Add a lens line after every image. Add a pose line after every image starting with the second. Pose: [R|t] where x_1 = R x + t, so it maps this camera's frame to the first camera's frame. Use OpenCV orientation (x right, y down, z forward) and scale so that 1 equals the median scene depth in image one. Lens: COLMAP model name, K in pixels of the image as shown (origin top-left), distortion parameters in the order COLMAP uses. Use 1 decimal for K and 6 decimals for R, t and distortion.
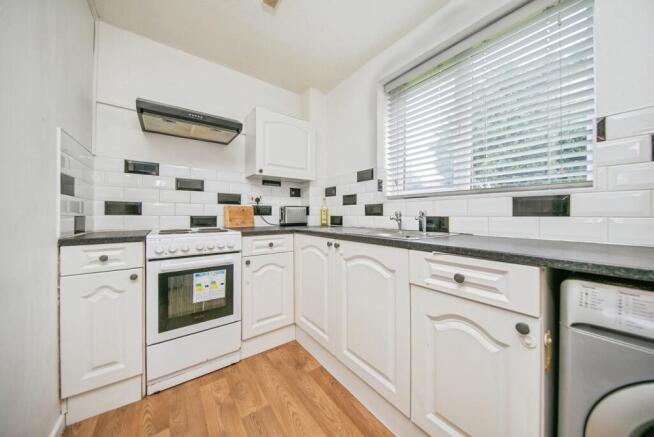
lens RADIAL K [[237.5, 0, 327.5], [0, 237.5, 215.6], [0, 0, 1]] dist [-0.008541, -0.000177]
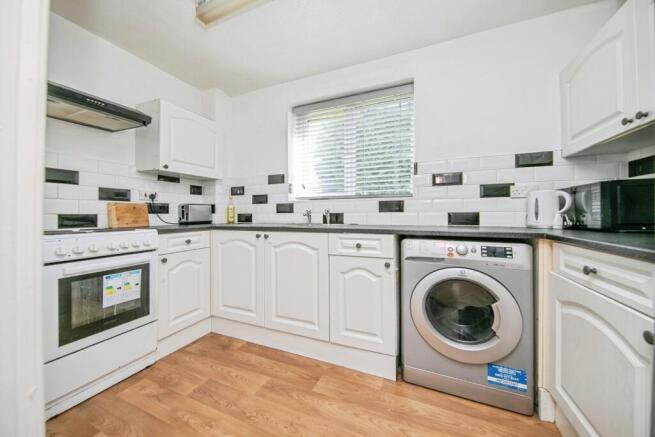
lens RADIAL K [[237.9, 0, 328.0], [0, 237.9, 215.6], [0, 0, 1]] dist [-0.008541, -0.000177]
pose [[0.882130, -0.007023, 0.470953, -0.203353], [0.005229, 0.999973, 0.005118, 0.009456], [-0.470977, -0.002052, 0.882143, -0.197810]]
